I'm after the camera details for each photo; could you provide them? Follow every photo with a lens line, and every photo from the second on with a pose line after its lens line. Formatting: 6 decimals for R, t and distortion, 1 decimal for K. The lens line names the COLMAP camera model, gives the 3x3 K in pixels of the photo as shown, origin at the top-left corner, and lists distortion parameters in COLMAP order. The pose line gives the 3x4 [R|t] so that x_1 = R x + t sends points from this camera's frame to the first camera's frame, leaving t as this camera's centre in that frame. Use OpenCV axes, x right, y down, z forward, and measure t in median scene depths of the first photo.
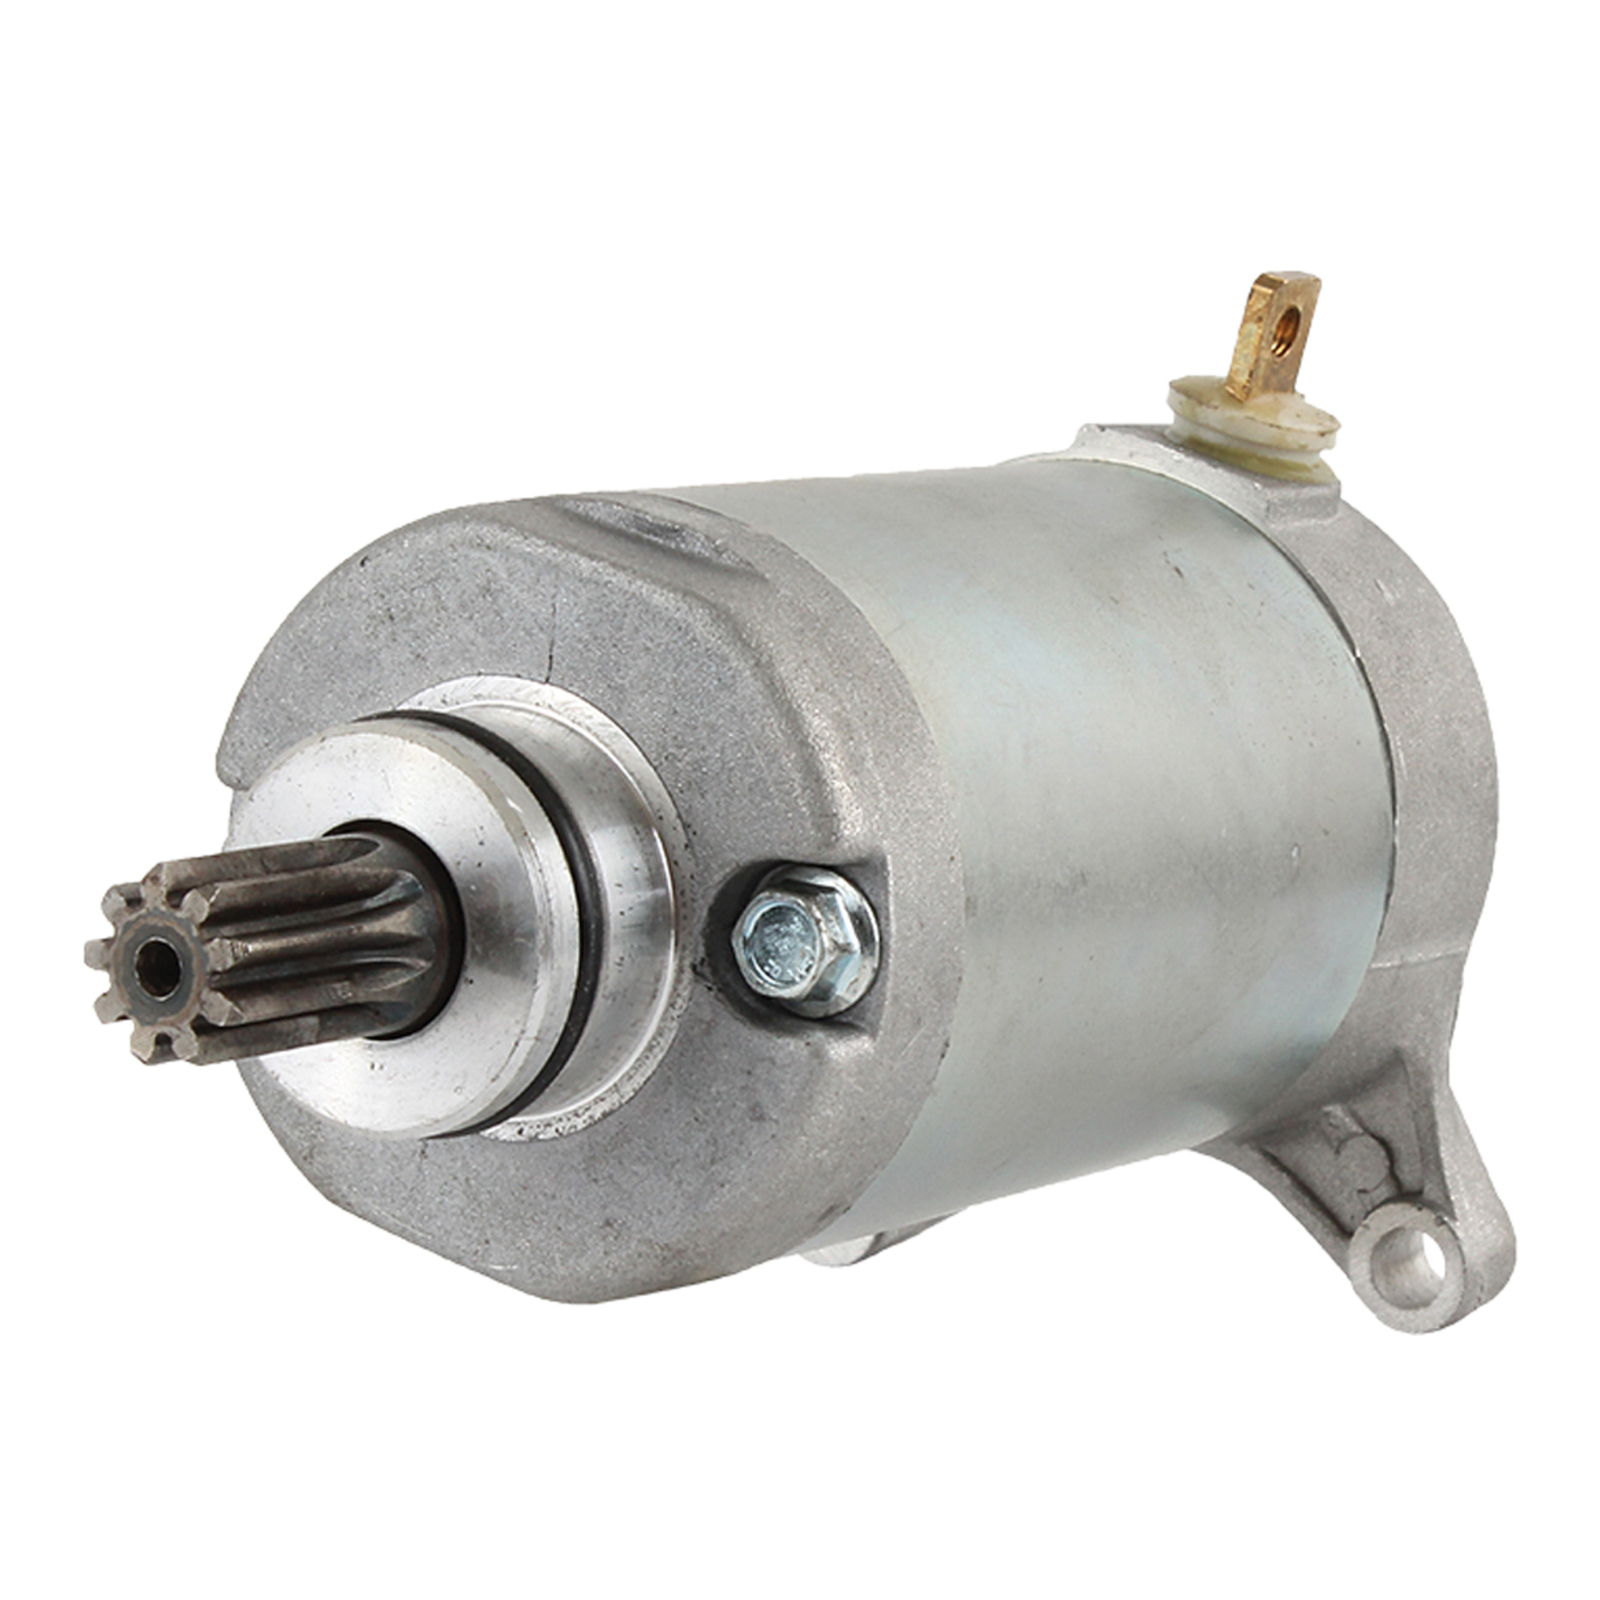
lens RADIAL K [[6221.5, 0, 800.9], [0, 6221.5, 799.1], [0, 0, 1]] dist [-0.116785, 0.000000]
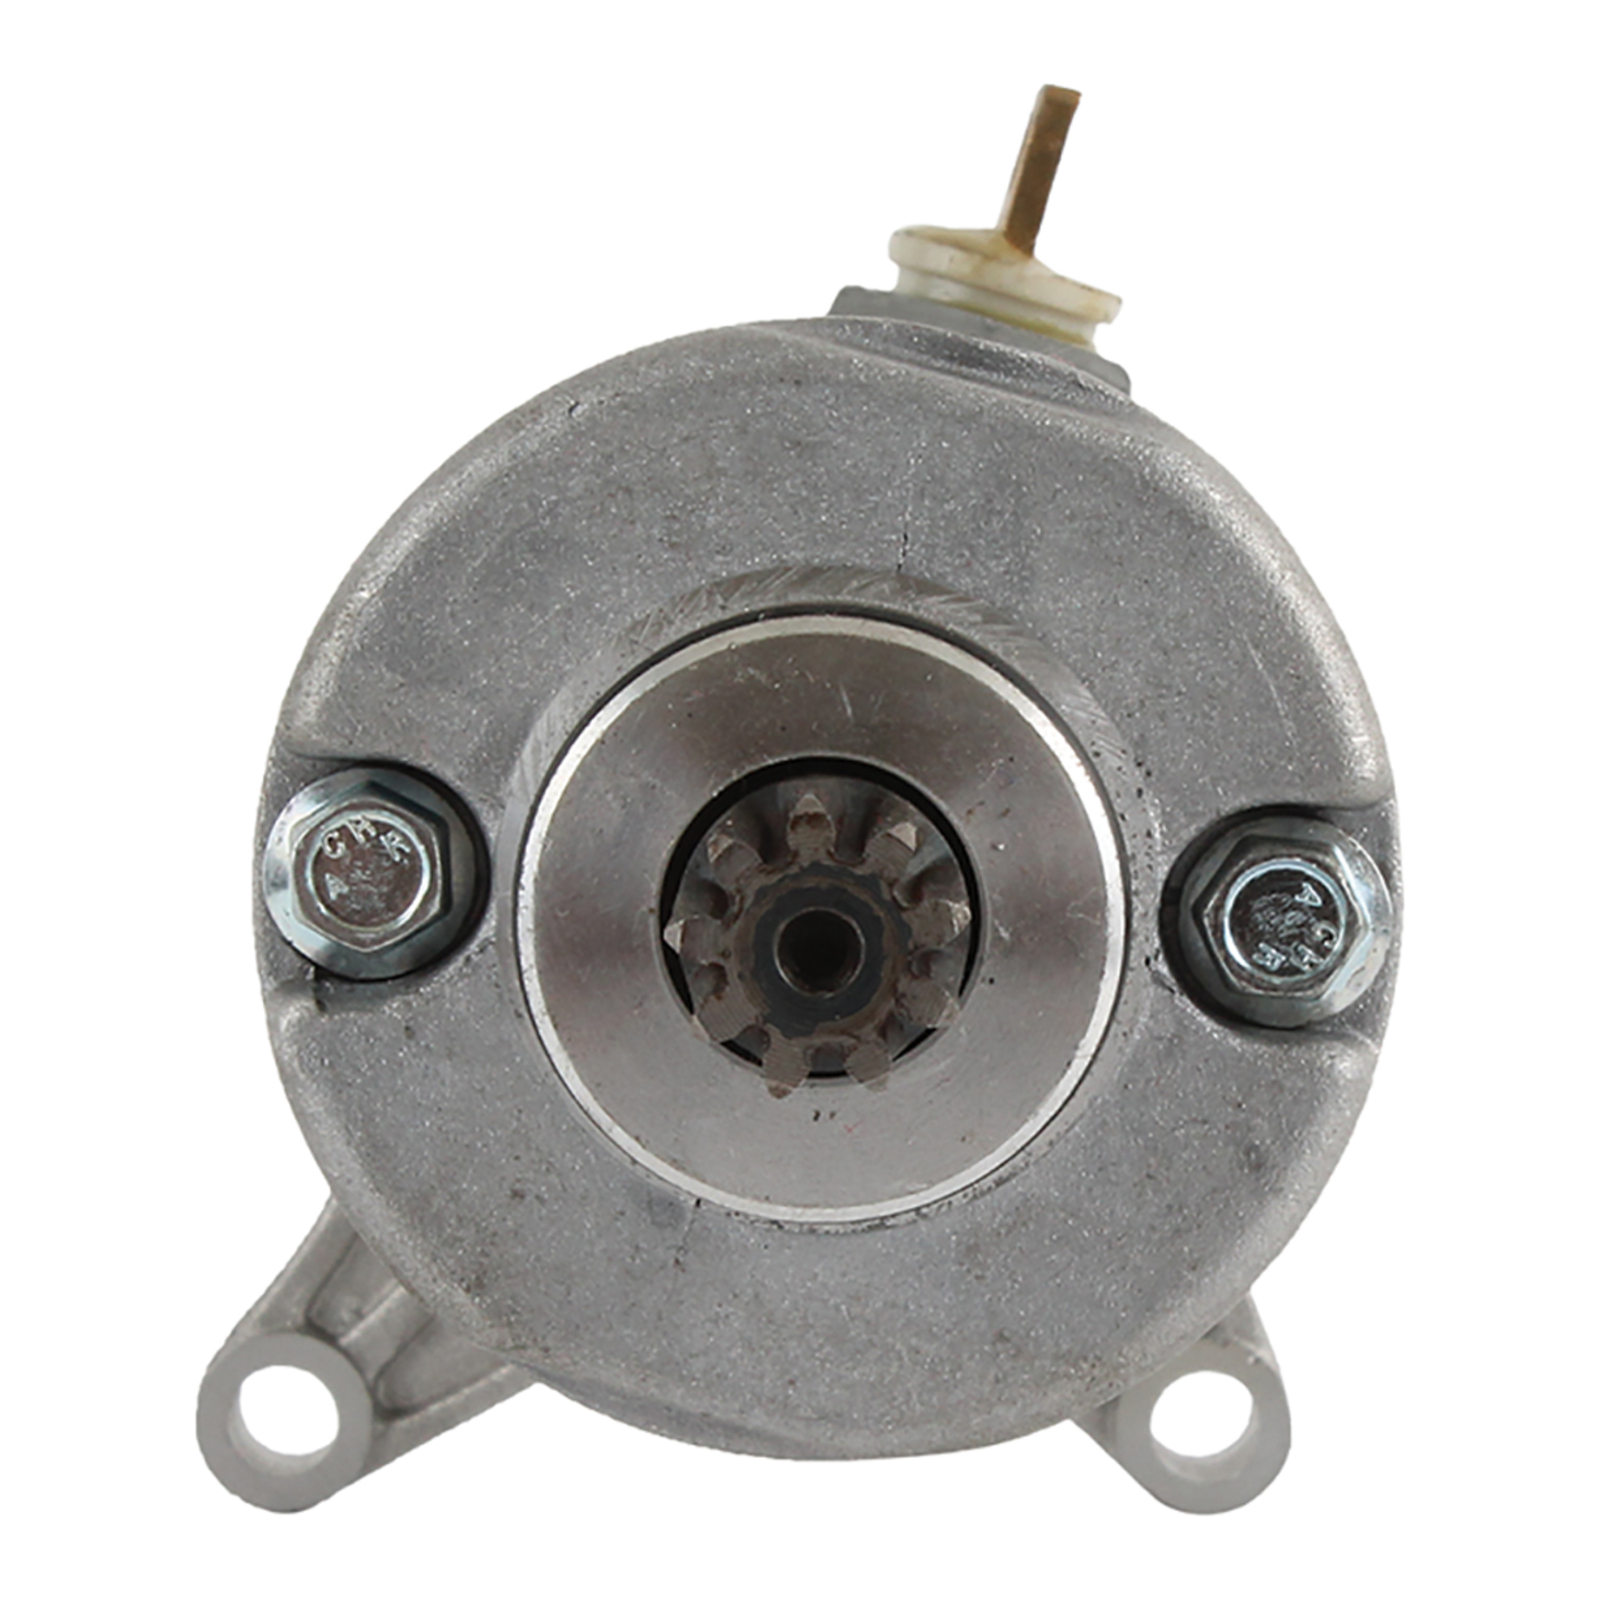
lens RADIAL K [[8547.4, 0, 798.6], [0, 8547.4, 801.2], [0, 0, 1]] dist [0.245832, 0.000000]
pose [[0.849161, -0.023642, 0.527605, -0.561263], [0.050696, 0.998033, -0.036870, 0.042217], [-0.525696, 0.058056, 0.848689, 0.184719]]
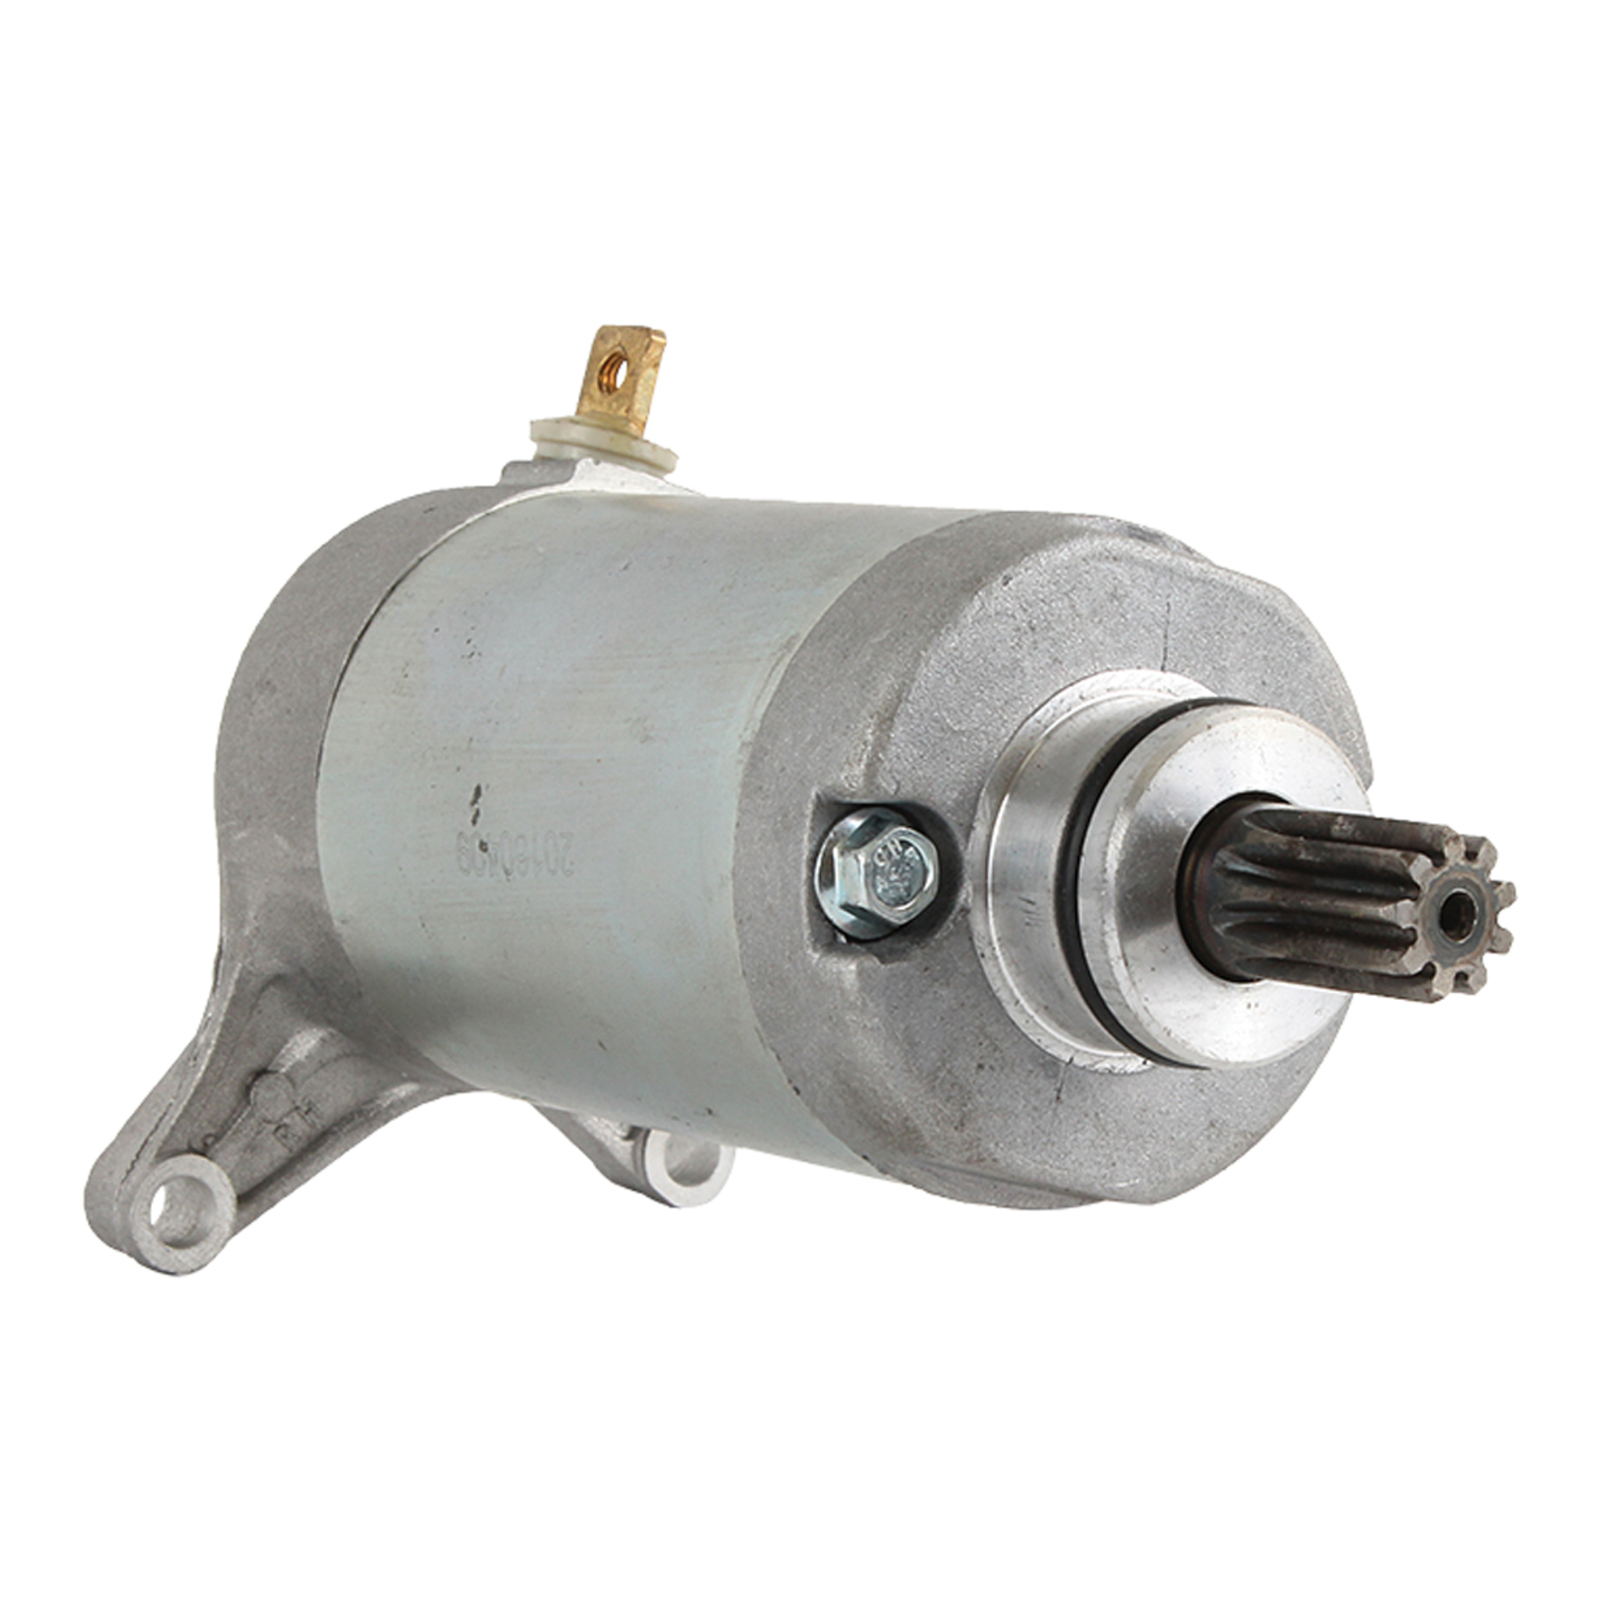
lens RADIAL K [[5419.3, 0, 800.4], [0, 5419.3, 800.3], [0, 0, 1]] dist [-0.162625, 0.000000]
pose [[0.392017, -0.093736, 0.915170, -0.995820], [0.100153, 0.993231, 0.058830, -0.061015], [-0.914490, 0.068595, 0.398751, 0.659619]]
